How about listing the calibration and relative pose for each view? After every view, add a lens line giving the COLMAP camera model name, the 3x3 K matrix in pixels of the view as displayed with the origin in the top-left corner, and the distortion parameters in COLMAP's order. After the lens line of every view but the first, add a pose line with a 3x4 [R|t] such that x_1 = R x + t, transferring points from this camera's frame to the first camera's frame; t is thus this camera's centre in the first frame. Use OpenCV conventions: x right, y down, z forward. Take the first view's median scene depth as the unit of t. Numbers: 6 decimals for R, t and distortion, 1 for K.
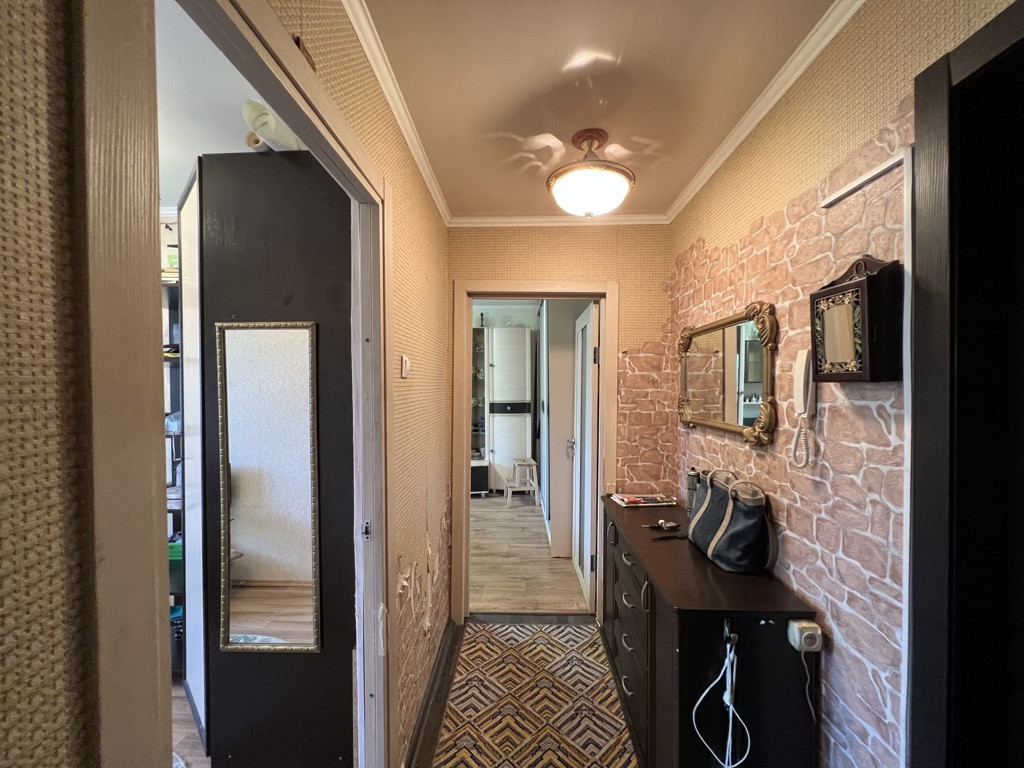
lens RADIAL K [[403.2, 0, 509.0], [0, 403.2, 384.3], [0, 0, 1]] dist [-0.001058, -0.000158]
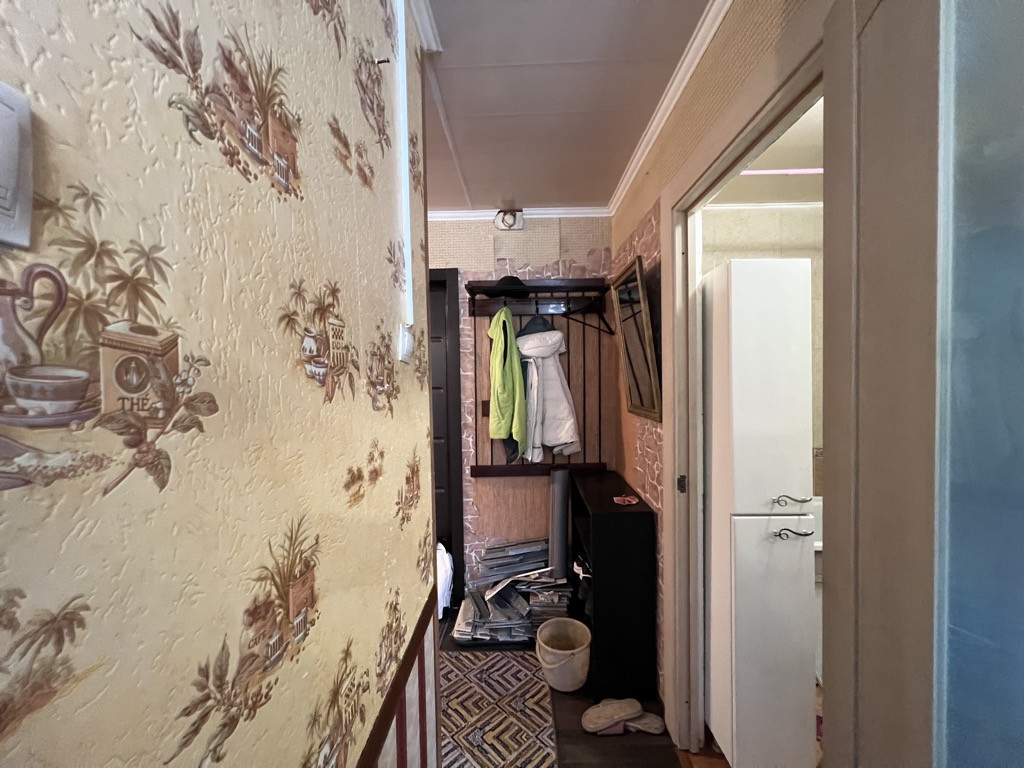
lens RADIAL K [[403.2, 0, 511.7], [0, 403.2, 384.6], [0, 0, 1]] dist [-0.001058, -0.000158]
pose [[-0.014506, -0.019855, 0.999698, -0.978695], [0.001536, 0.999801, 0.019879, -0.011706], [-0.999894, 0.001823, -0.014473, 1.011239]]
